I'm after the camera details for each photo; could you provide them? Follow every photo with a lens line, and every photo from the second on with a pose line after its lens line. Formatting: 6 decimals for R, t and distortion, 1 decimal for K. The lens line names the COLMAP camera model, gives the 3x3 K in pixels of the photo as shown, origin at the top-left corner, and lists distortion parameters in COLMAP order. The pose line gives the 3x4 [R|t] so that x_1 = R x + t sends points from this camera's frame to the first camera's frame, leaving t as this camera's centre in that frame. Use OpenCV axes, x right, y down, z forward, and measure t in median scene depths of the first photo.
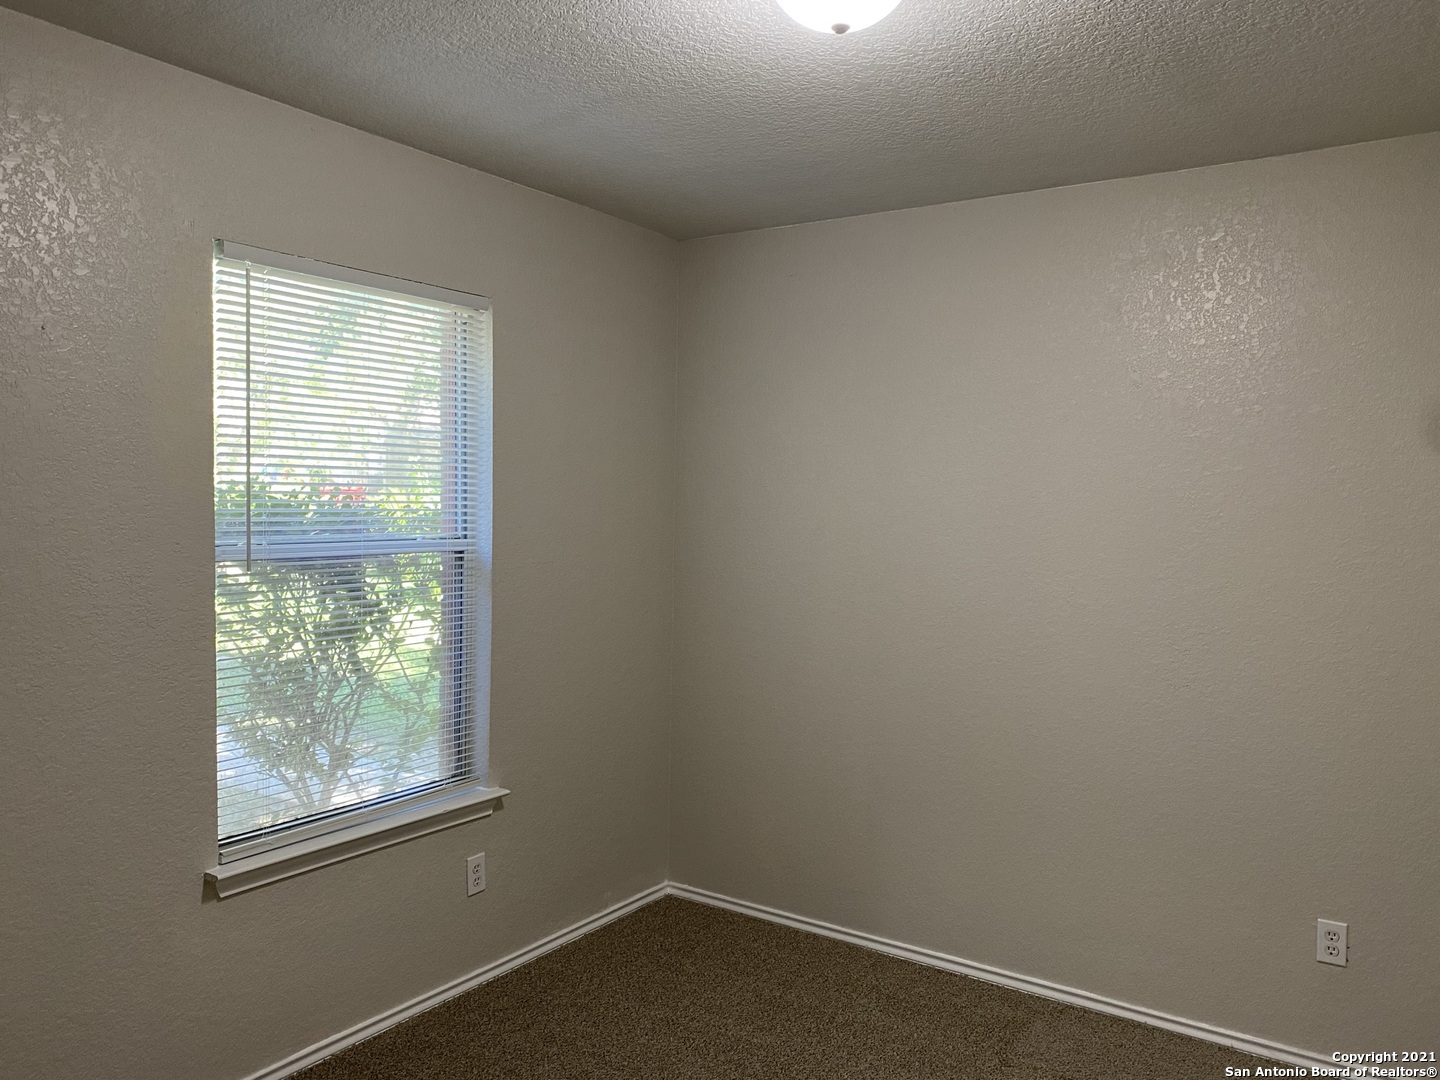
lens RADIAL K [[1108.4, 0, 724.6], [0, 1108.4, 547.7], [0, 0, 1]] dist [-0.004009, -0.003849]
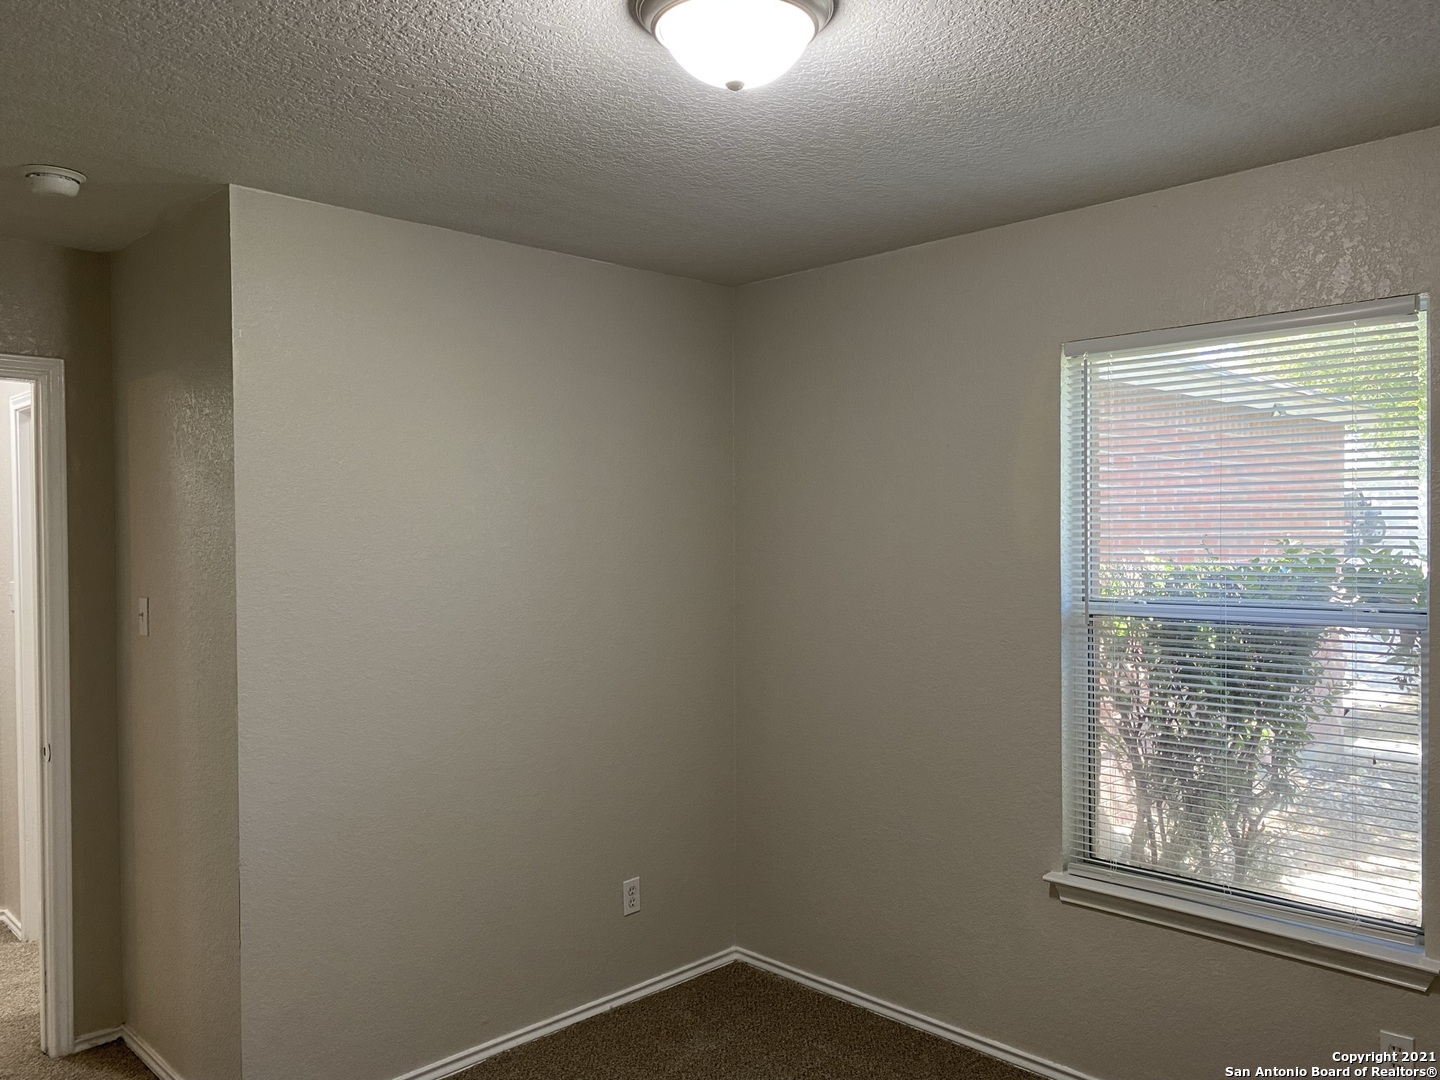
lens RADIAL K [[1108.4, 0, 724.6], [0, 1108.4, 547.7], [0, 0, 1]] dist [-0.004009, -0.003849]
pose [[-0.190828, -0.011407, -0.981557, 0.706046], [-0.054462, 0.998515, -0.001017, -0.032305], [0.980112, 0.053263, -0.191166, 0.788696]]
